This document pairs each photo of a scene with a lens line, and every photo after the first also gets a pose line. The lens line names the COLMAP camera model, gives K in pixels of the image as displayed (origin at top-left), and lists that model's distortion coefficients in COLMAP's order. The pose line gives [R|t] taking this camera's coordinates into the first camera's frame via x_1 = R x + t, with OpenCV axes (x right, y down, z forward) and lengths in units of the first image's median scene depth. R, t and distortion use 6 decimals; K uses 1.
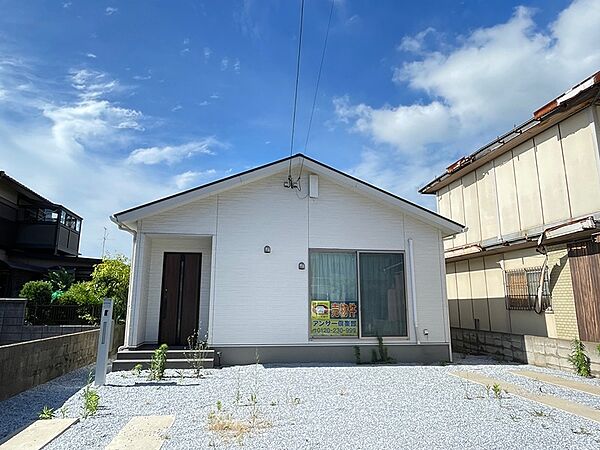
lens RADIAL K [[407.6, 0, 296.2], [0, 407.6, 225.4], [0, 0, 1]] dist [-0.000889, -0.002400]
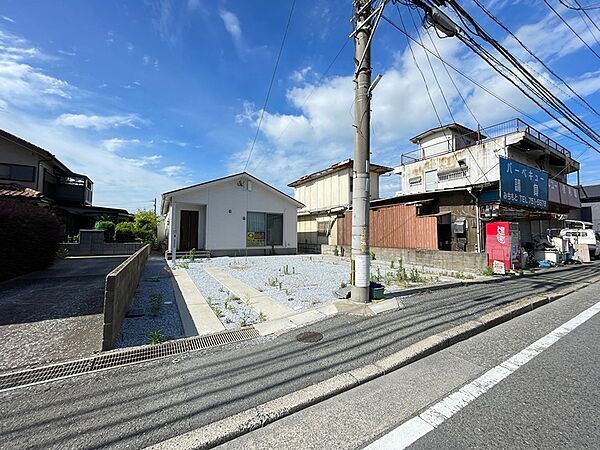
lens RADIAL K [[241.3, 0, 304.2], [0, 241.3, 222.5], [0, 0, 1]] dist [-0.010114, 0.000282]
pose [[0.920192, 0.022288, 0.390833, -0.217019], [-0.075806, 0.989625, 0.122046, -0.080211], [-0.384058, -0.141933, 0.912335, -0.476930]]
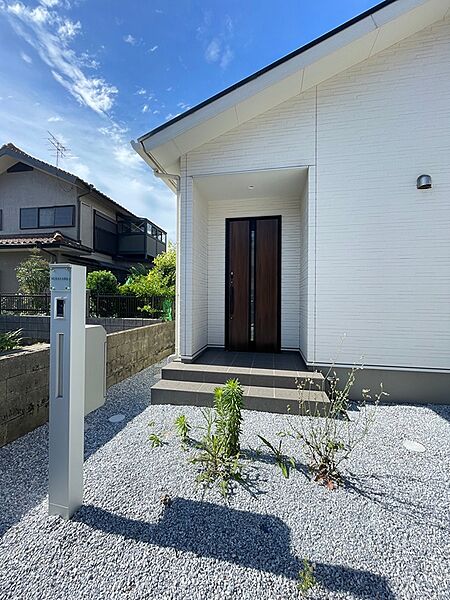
lens RADIAL K [[241.3, 0, 227.4], [0, 241.3, 298.1], [0, 0, 1]] dist [-0.010114, 0.000282]
pose [[0.949166, 0.000688, -0.314776, -0.196924], [0.057468, 0.982812, 0.175436, 0.126864], [0.309486, -0.184607, 0.932812, 0.605611]]
